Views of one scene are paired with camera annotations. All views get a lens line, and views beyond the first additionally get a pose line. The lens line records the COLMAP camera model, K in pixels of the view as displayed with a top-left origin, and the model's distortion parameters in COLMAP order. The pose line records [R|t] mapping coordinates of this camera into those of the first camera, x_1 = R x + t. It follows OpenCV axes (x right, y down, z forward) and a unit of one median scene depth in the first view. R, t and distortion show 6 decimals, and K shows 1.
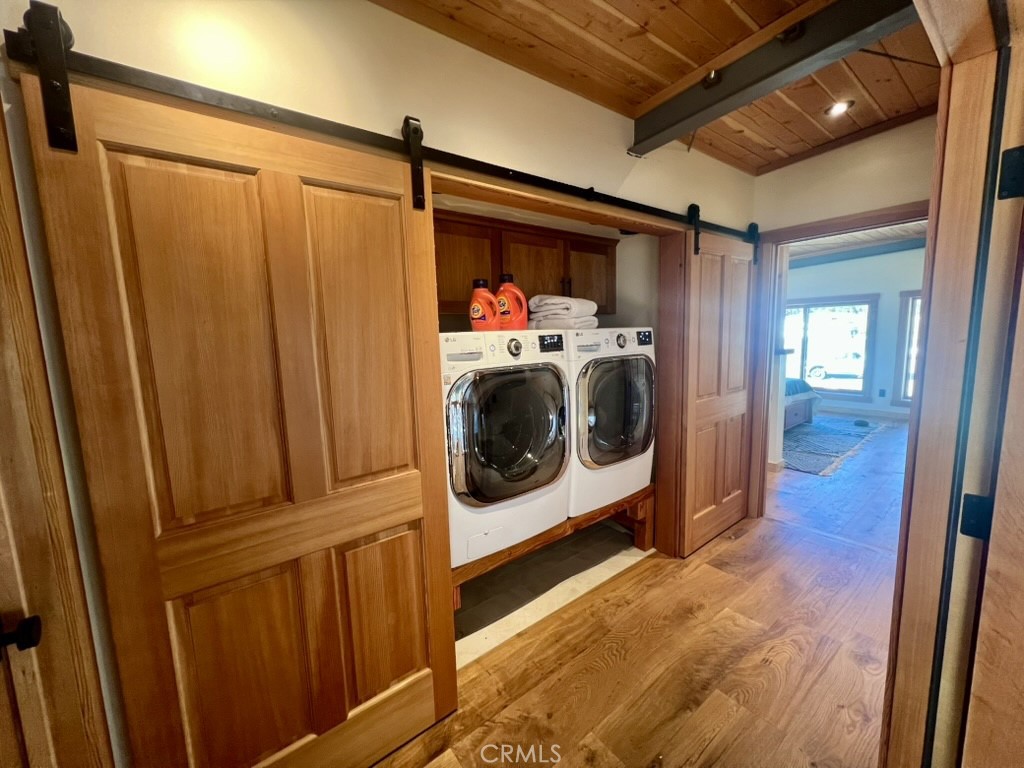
lens RADIAL K [[405.8, 0, 513.8], [0, 405.8, 383.8], [0, 0, 1]] dist [-0.000708, -0.000248]
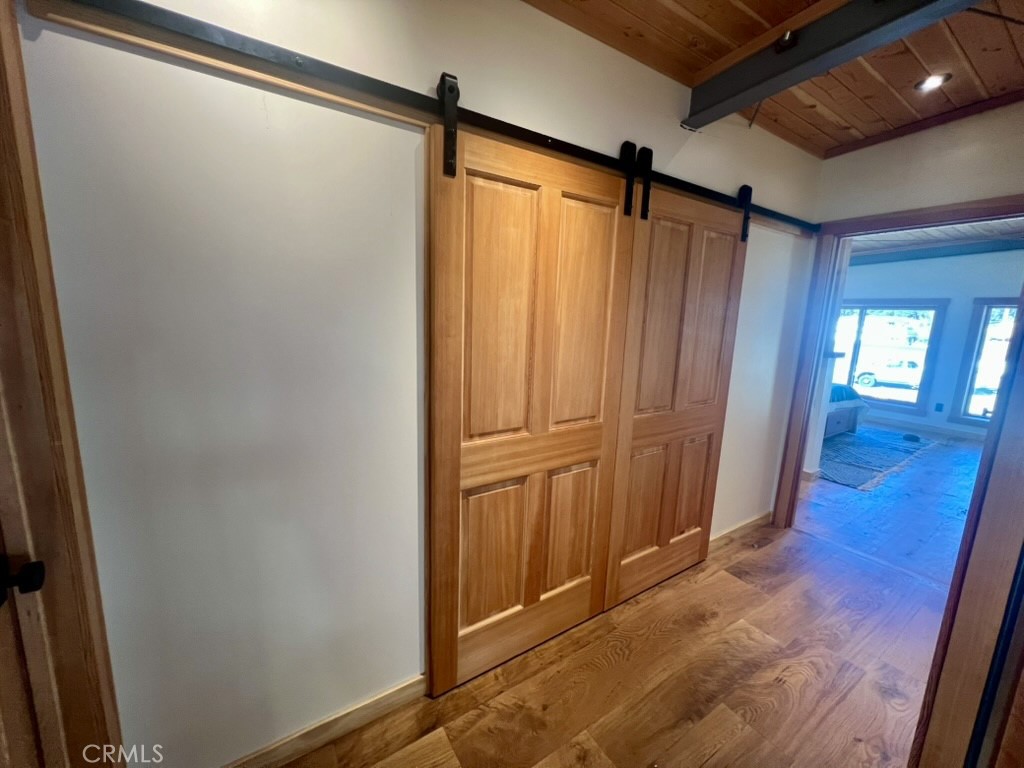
lens RADIAL K [[405.8, 0, 513.8], [0, 405.8, 383.8], [0, 0, 1]] dist [-0.000708, -0.000248]
pose [[0.994485, 0.078901, -0.069101, 0.015644], [-0.075722, 0.995998, 0.047481, -0.003512], [0.072571, -0.041986, 0.996479, 0.038270]]
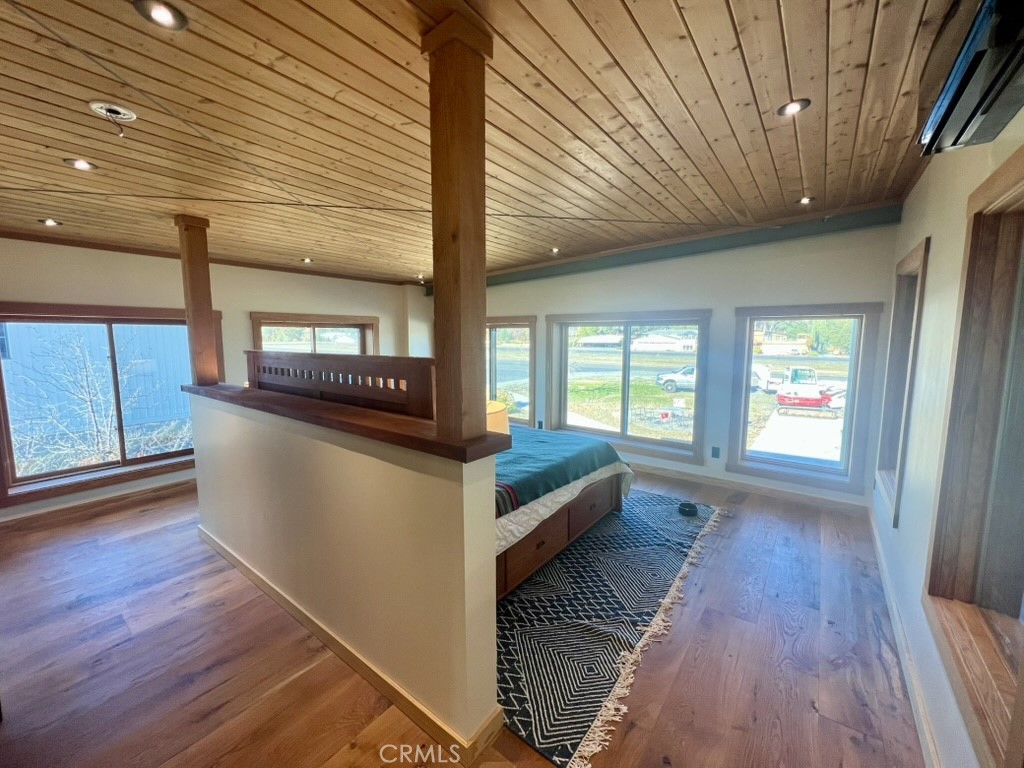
lens RADIAL K [[405.8, 0, 513.8], [0, 405.8, 383.8], [0, 0, 1]] dist [-0.000708, -0.000248]
pose [[0.965359, 0.001857, 0.260920, 1.215809], [0.002429, 0.999867, -0.016103, -0.261540], [-0.260915, 0.016179, 0.965226, 1.290155]]
